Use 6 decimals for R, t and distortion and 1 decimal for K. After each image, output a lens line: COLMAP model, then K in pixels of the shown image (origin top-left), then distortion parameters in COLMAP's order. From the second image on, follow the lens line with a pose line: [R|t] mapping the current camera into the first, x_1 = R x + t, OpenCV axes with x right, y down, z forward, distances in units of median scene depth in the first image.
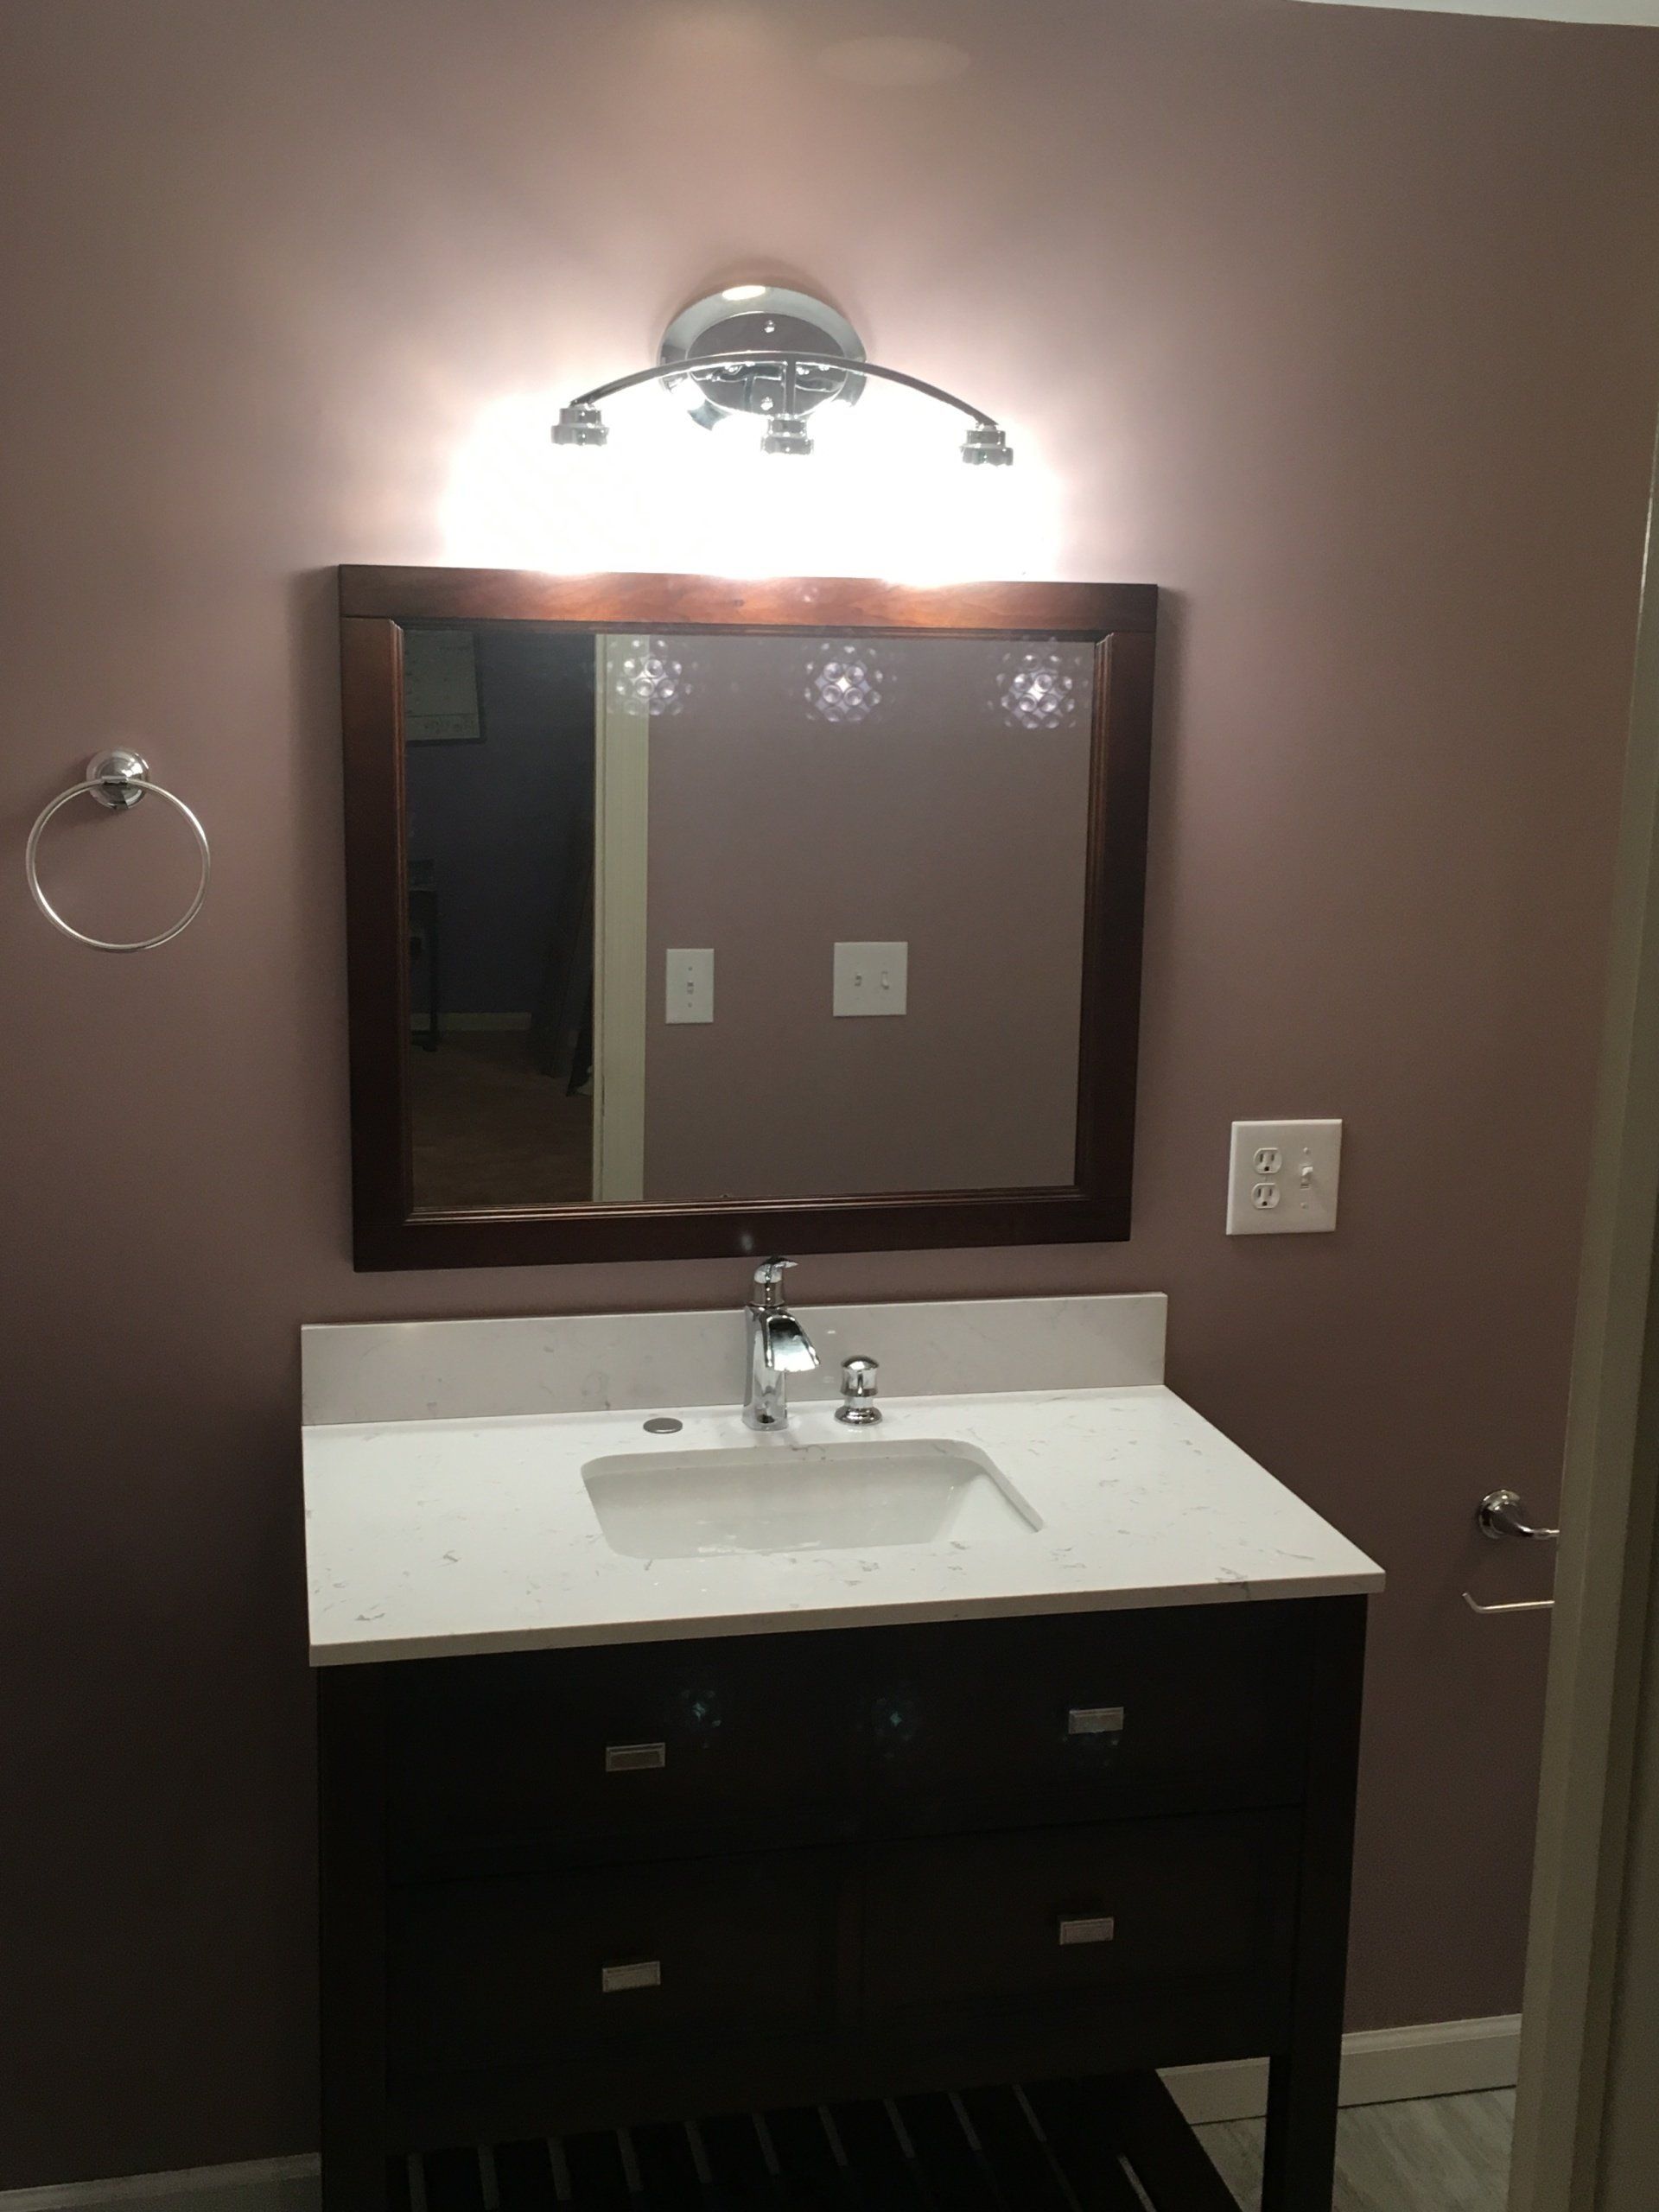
lens RADIAL K [[2435.5, 0, 827.0], [0, 2435.5, 1089.0], [0, 0, 1]] dist [0.007086, 0.005635]
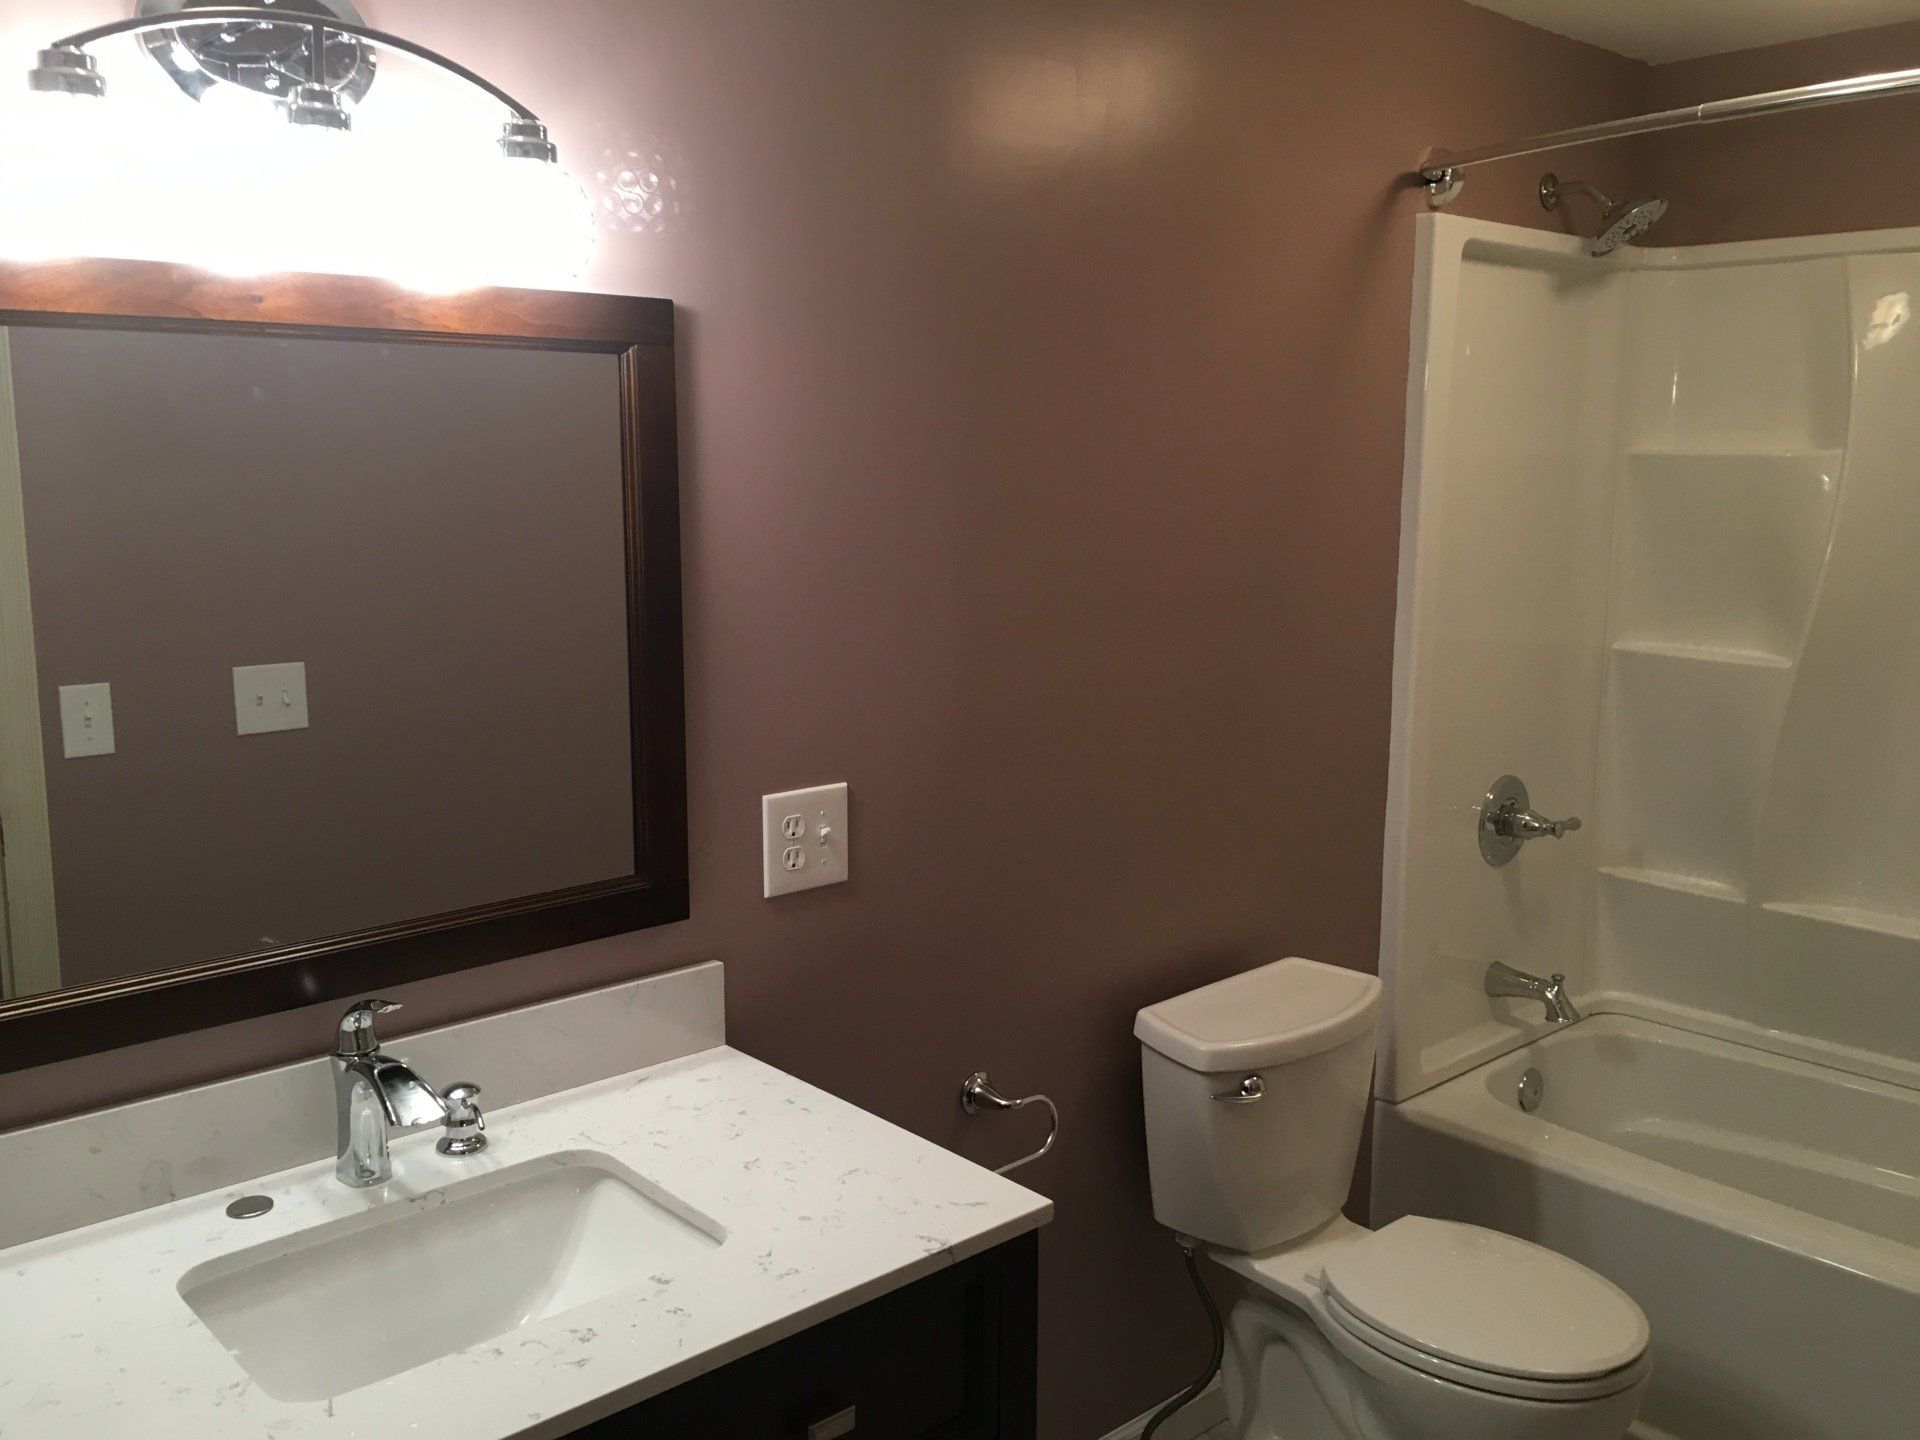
lens RADIAL K [[1634.9, 0, 960.0], [0, 1634.9, 720.0], [0, 0, 1]] dist [0.100860, -0.149709]
pose [[0.870798, -0.096579, 0.482062, -0.117237], [0.101961, 0.994674, 0.015096, -0.024415], [-0.480952, 0.036006, 0.876007, 0.322568]]
